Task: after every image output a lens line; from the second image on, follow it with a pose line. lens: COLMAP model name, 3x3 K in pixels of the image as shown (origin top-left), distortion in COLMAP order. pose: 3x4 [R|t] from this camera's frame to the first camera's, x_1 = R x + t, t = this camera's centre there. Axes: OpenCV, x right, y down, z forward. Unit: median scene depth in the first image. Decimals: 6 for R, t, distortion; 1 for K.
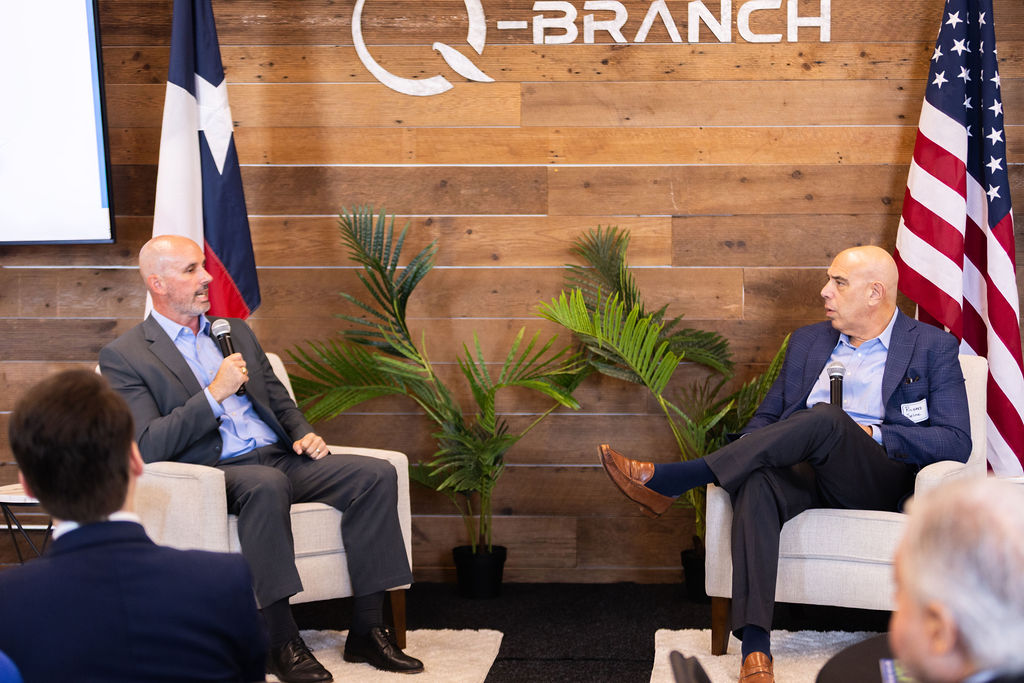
lens RADIAL K [[2084.6, 0, 535.2], [0, 2084.6, 355.6], [0, 0, 1]] dist [0.000409, -0.170819]
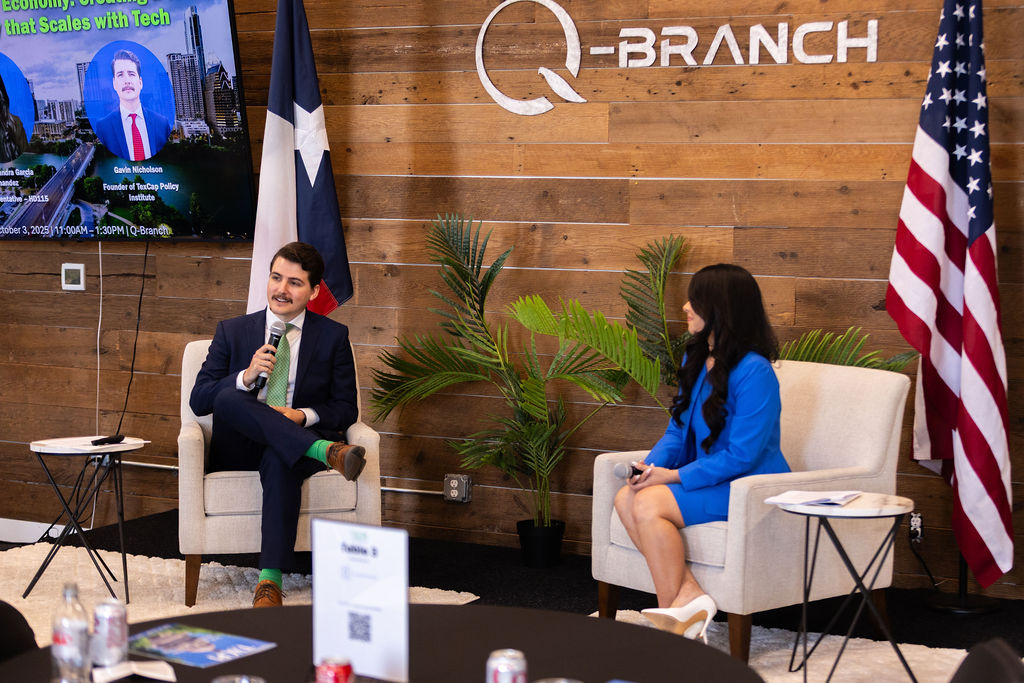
lens RADIAL K [[2084.6, 0, 535.2], [0, 2084.6, 355.6], [0, 0, 1]] dist [0.000409, -0.170819]
pose [[0.895302, 0.046999, -0.442974, 0.451334], [-0.038976, 0.998870, 0.027204, -0.026481], [0.443752, -0.007090, 0.896122, -0.000948]]
